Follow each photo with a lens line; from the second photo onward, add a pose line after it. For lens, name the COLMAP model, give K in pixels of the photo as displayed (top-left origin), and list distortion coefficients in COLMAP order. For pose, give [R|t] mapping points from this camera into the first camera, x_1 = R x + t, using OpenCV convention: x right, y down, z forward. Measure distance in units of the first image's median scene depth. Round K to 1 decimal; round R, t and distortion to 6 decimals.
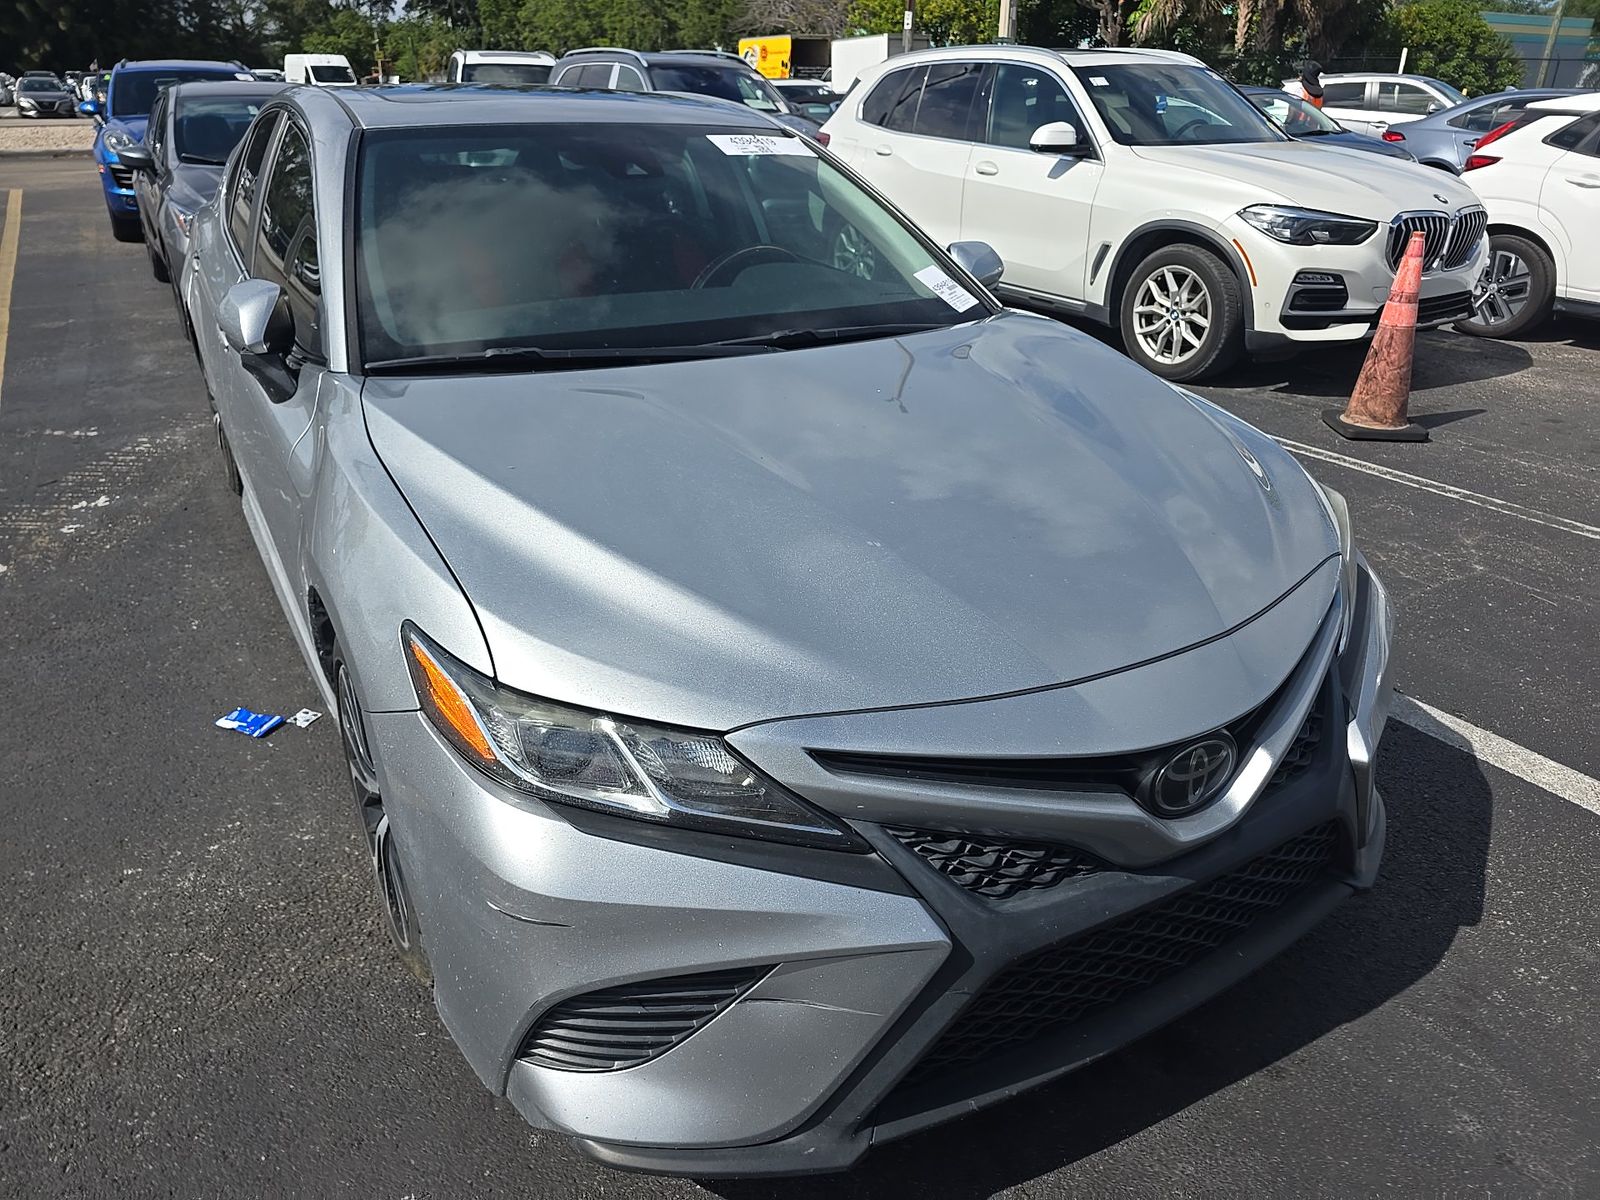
lens RADIAL K [[1079.6, 0, 800.0], [0, 1079.6, 600.0], [0, 0, 1]] dist [0.047100, -0.049014]
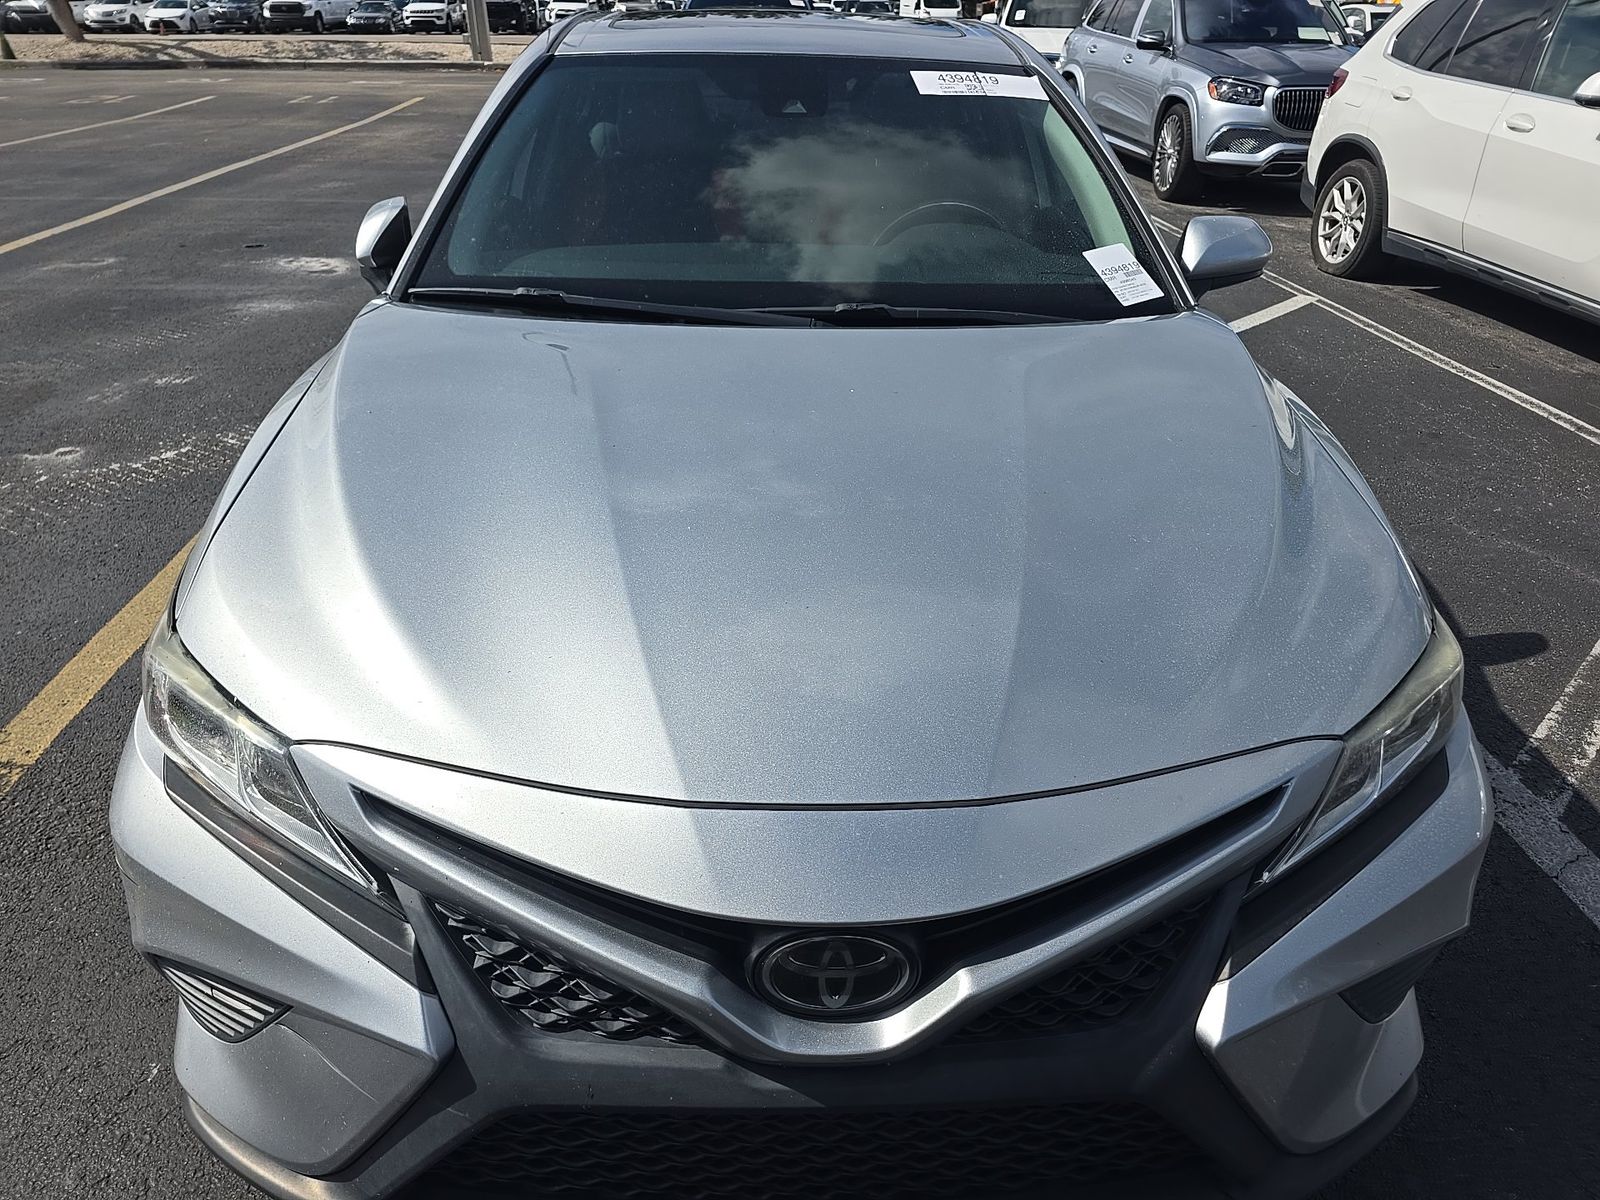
lens RADIAL K [[1079.6, 0, 800.0], [0, 1079.6, 600.0], [0, 0, 1]] dist [0.047100, -0.049014]
pose [[0.880172, 0.231944, -0.414125, 0.407462], [-0.209355, 0.972728, 0.099851, -0.107657], [0.425991, -0.001187, 0.904726, 0.221128]]
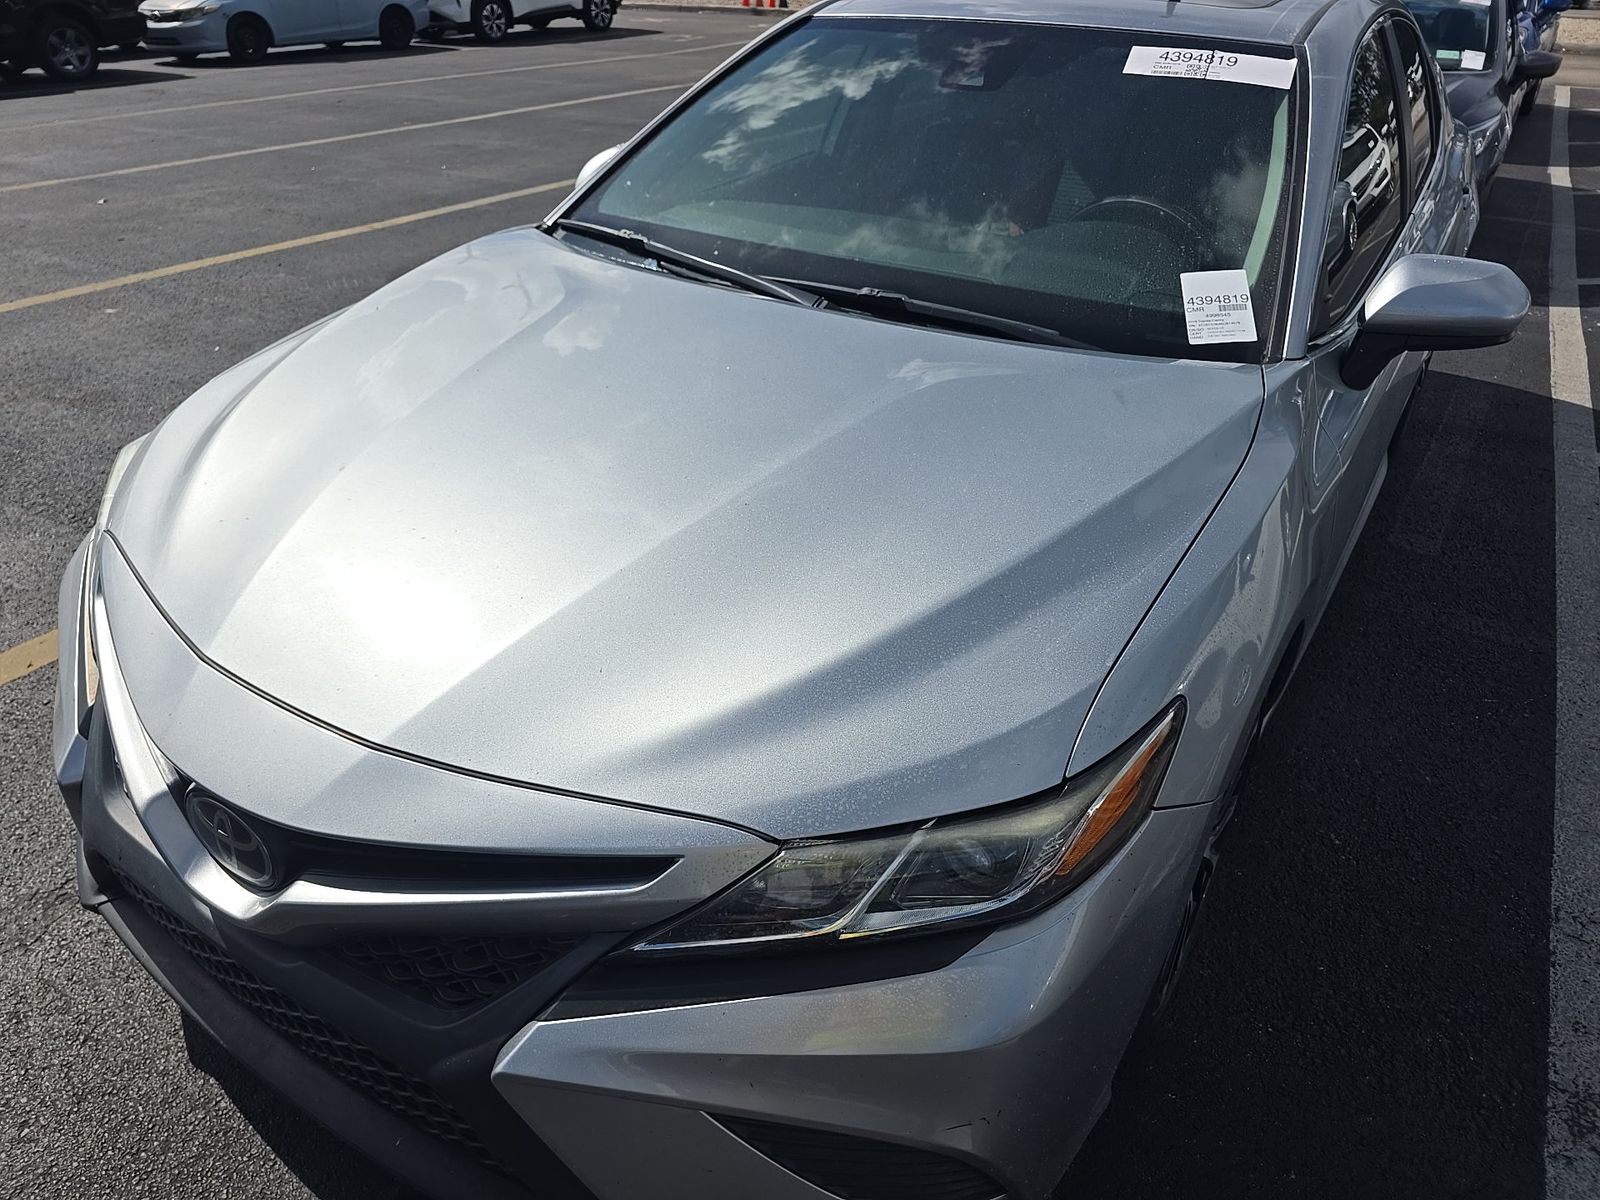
lens RADIAL K [[1079.6, 0, 800.0], [0, 1079.6, 600.0], [0, 0, 1]] dist [0.047100, -0.049014]
pose [[0.457394, 0.455343, -0.763841, 0.781807], [-0.392477, 0.874141, 0.286077, -0.287534], [0.797967, 0.168940, 0.578539, 0.583133]]
